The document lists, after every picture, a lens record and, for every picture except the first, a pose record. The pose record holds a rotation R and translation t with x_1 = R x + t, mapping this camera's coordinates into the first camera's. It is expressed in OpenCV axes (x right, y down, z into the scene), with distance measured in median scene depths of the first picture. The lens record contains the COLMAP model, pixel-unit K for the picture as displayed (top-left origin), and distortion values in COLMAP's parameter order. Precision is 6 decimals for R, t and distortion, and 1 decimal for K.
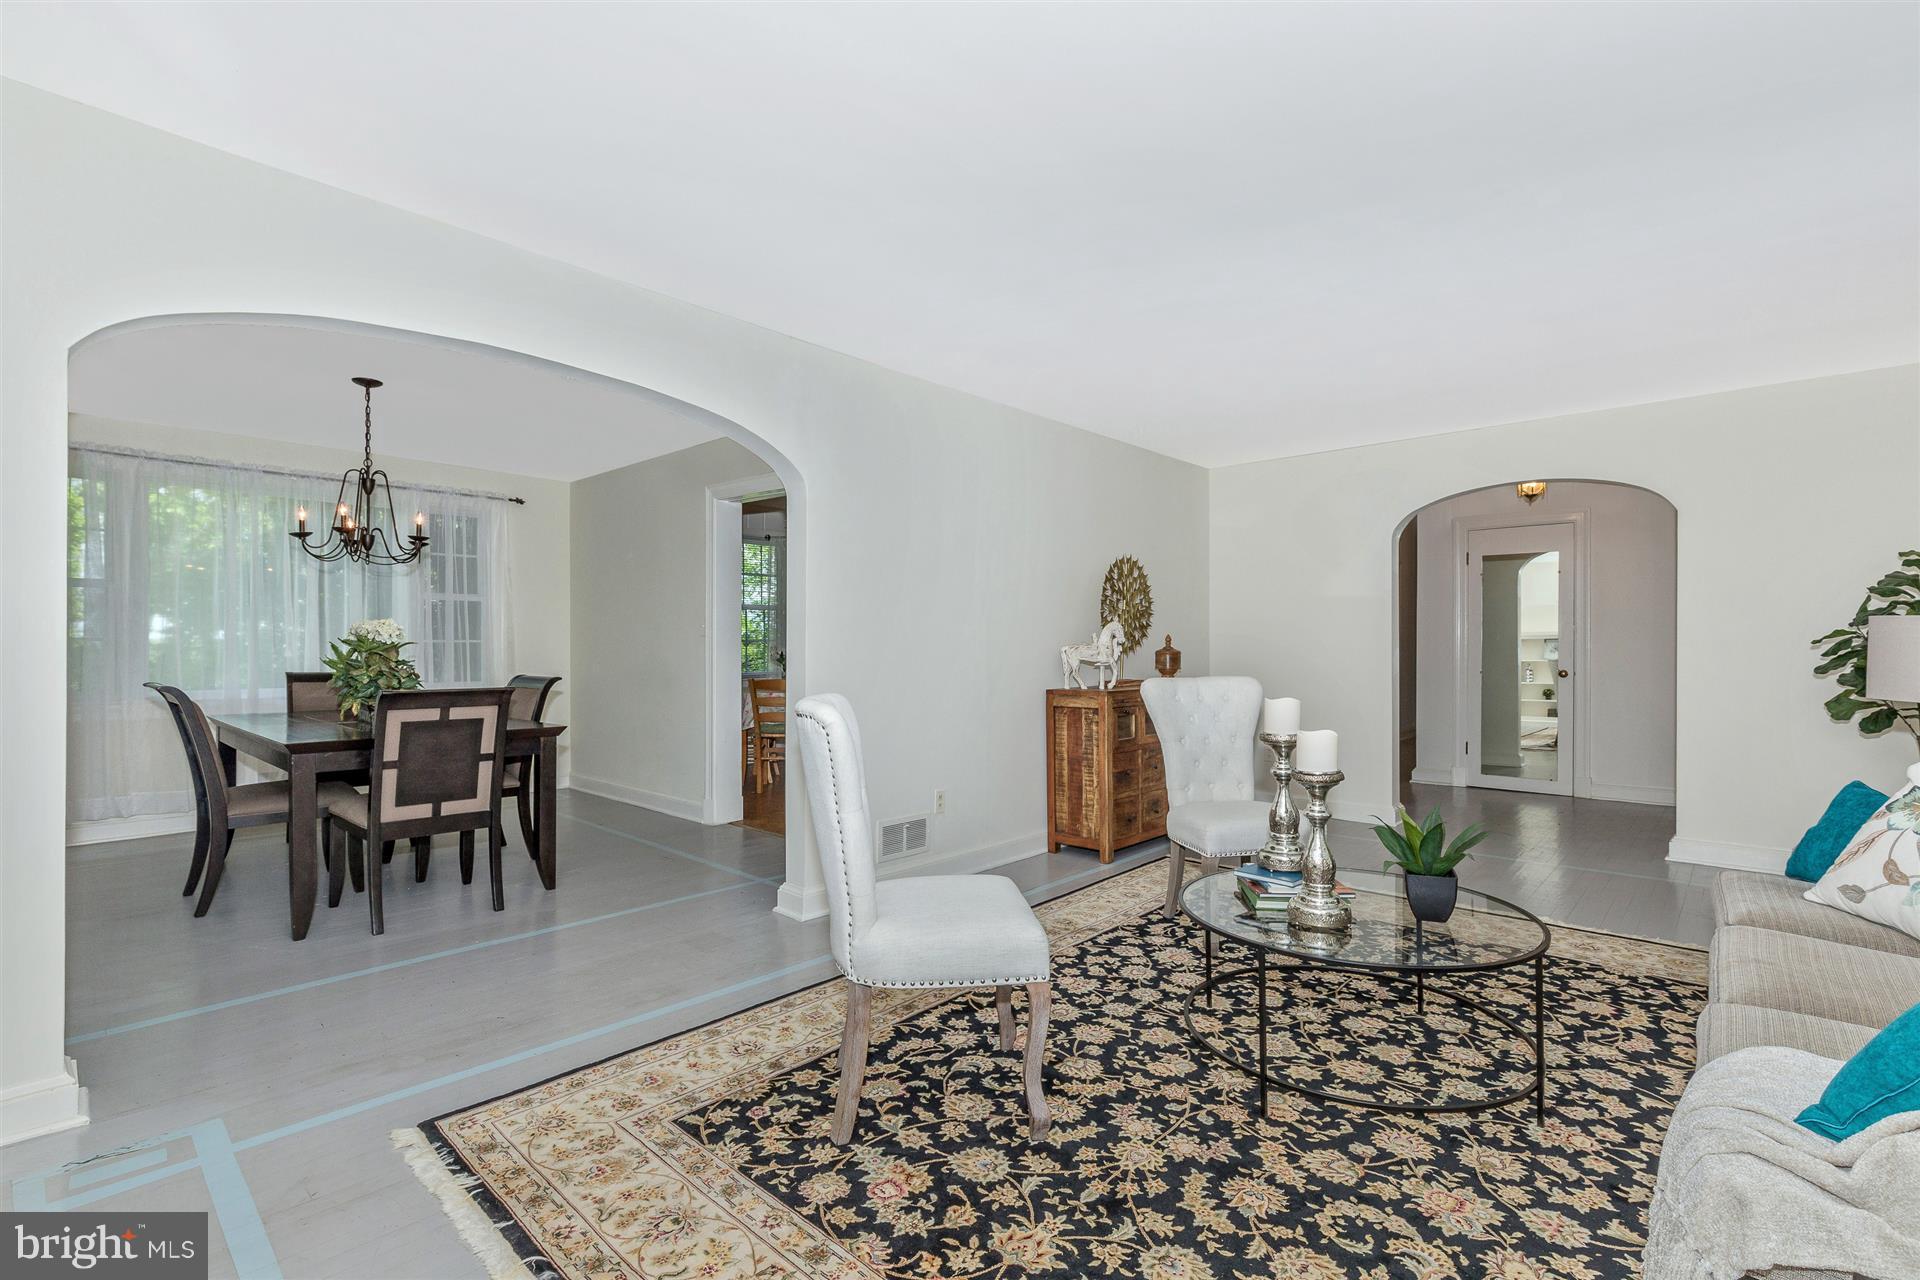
lens RADIAL K [[869.9, 0, 963.0], [0, 869.9, 637.6], [0, 0, 1]] dist [-0.000455, -0.000063]
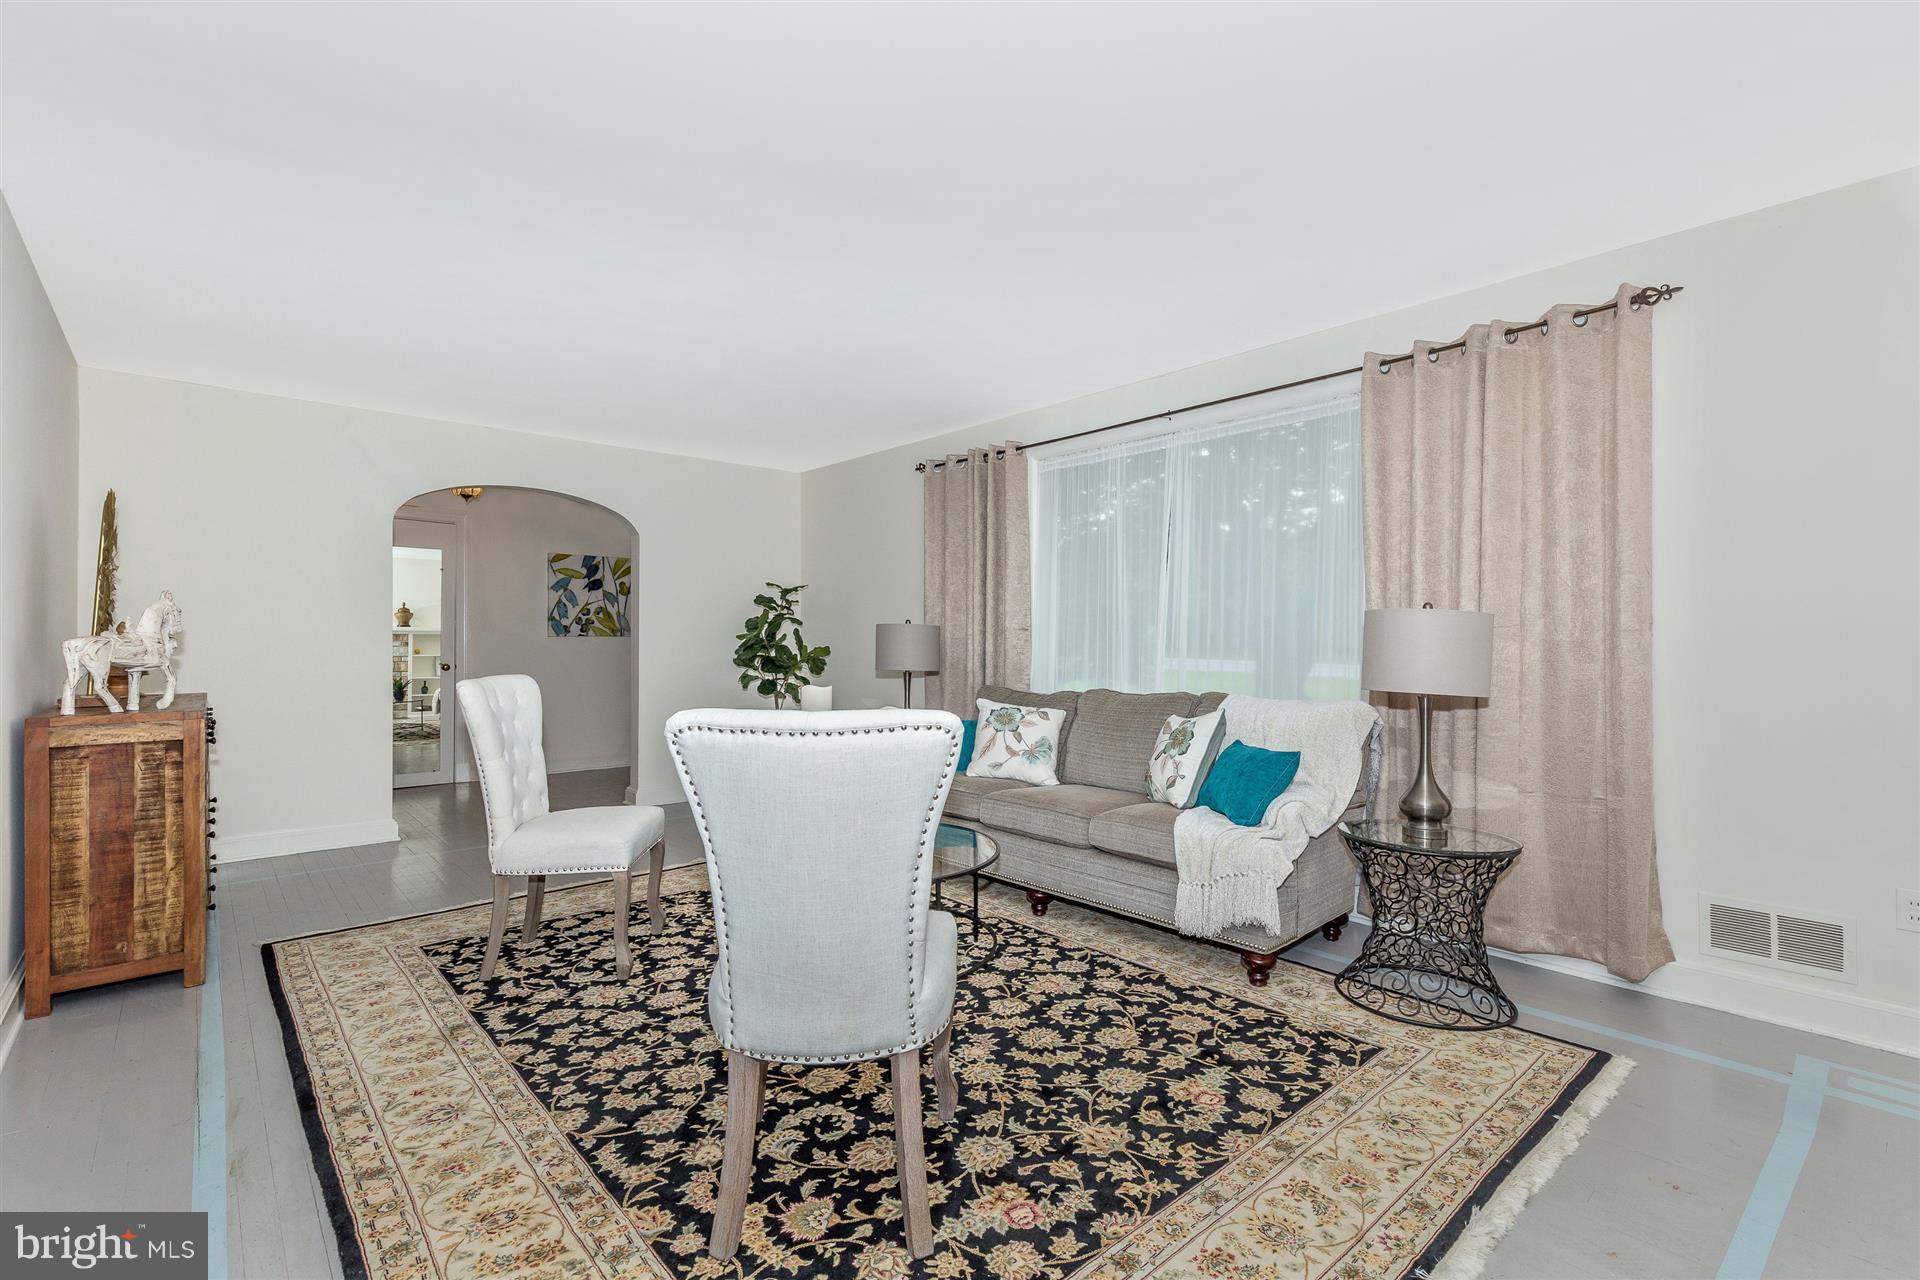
lens RADIAL K [[869.9, 0, 963.0], [0, 869.9, 637.6], [0, 0, 1]] dist [-0.000455, -0.000063]
pose [[0.096444, 0.006724, 0.995316, -0.891932], [-0.009587, 0.999937, -0.005827, 0.013252], [-0.995292, -0.008980, 0.096502, 0.841801]]
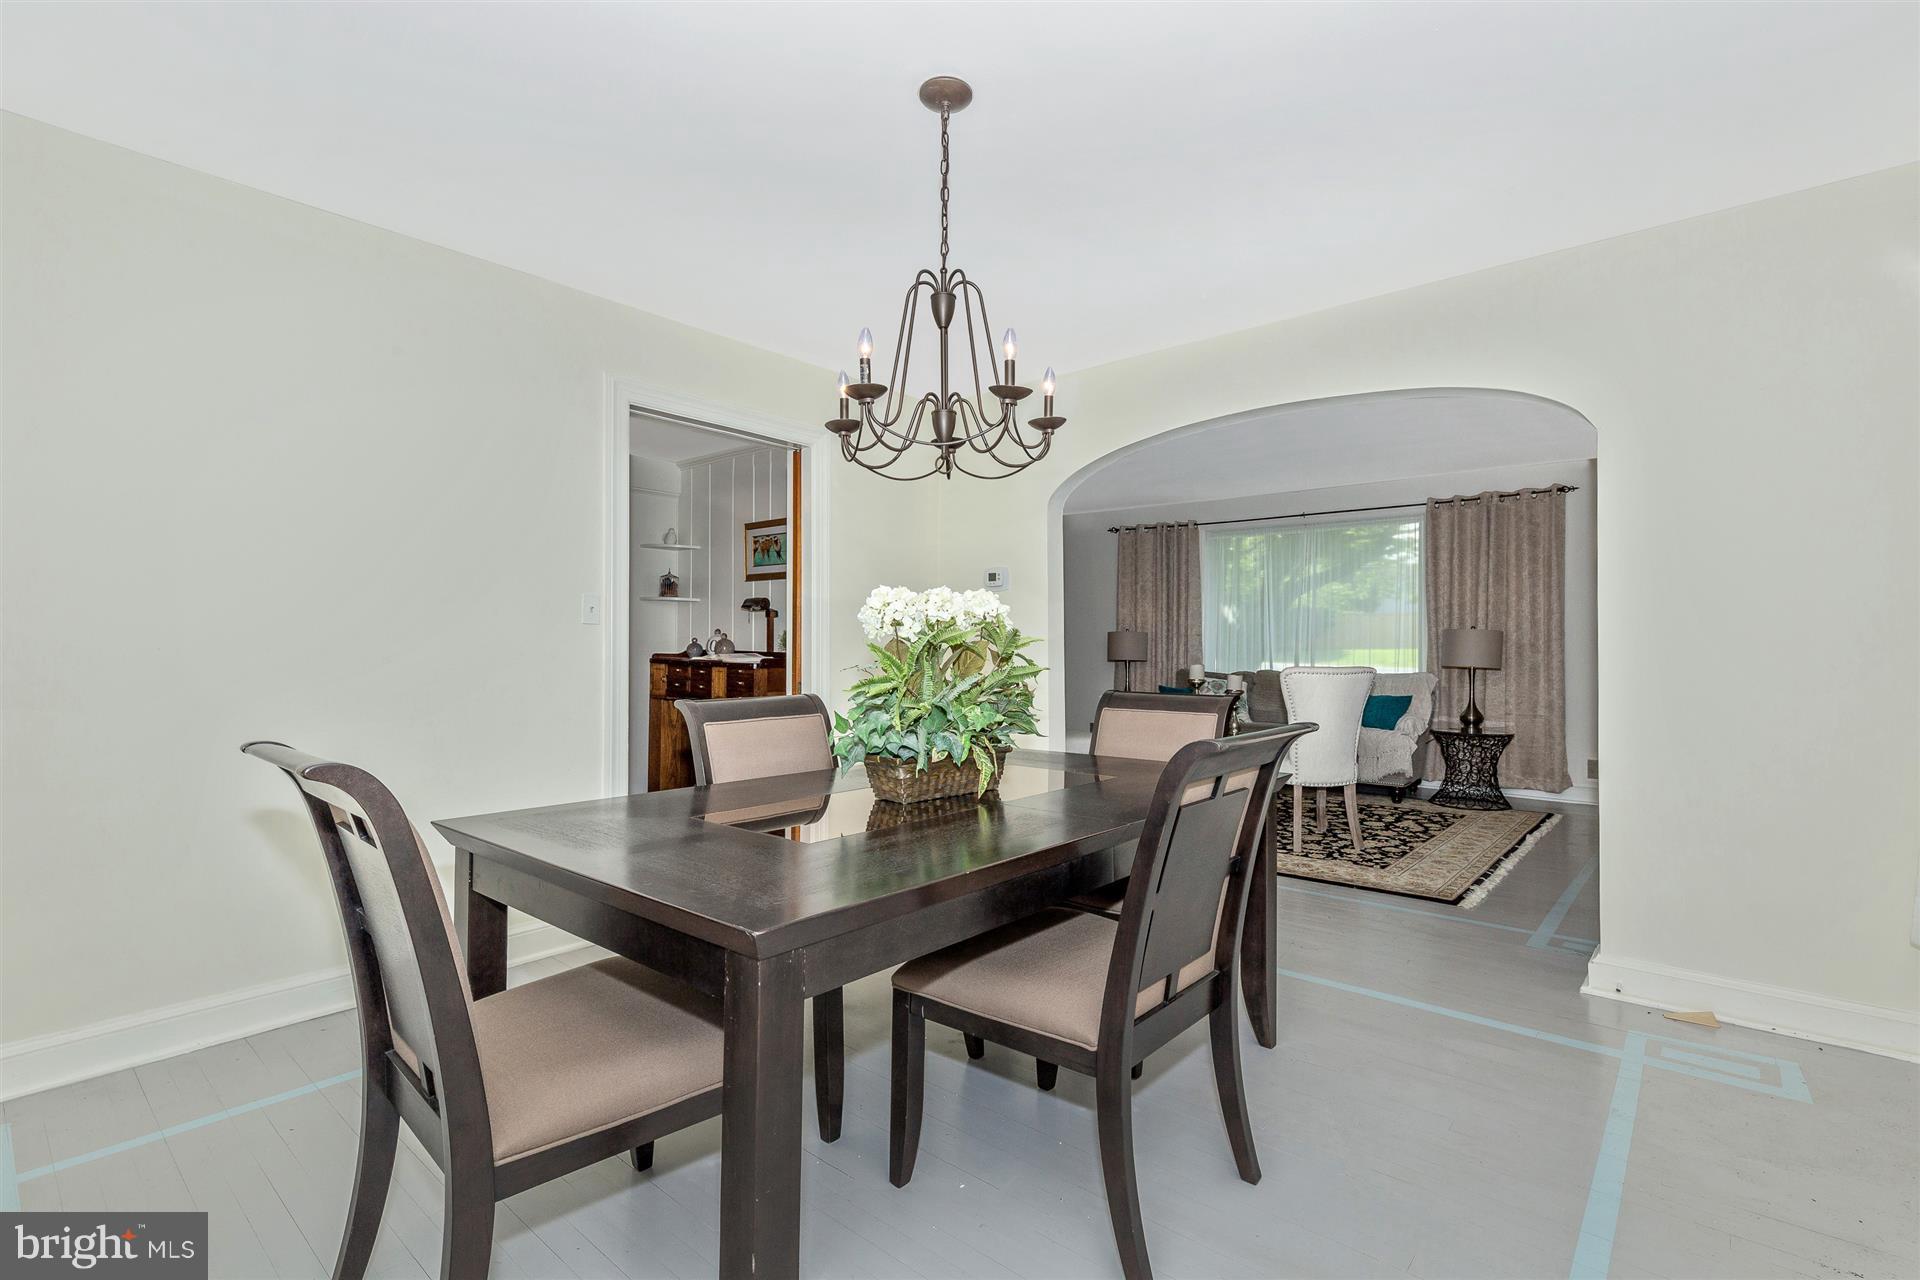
lens RADIAL K [[895.1, 0, 972.8], [0, 895.1, 642.6], [0, 0, 1]] dist [0.014034, -0.000717]
pose [[-0.042718, -0.000061, 0.999087, -1.714908], [-0.011110, 0.999938, -0.000414, 0.017732], [-0.999025, -0.011118, -0.042716, 1.489989]]
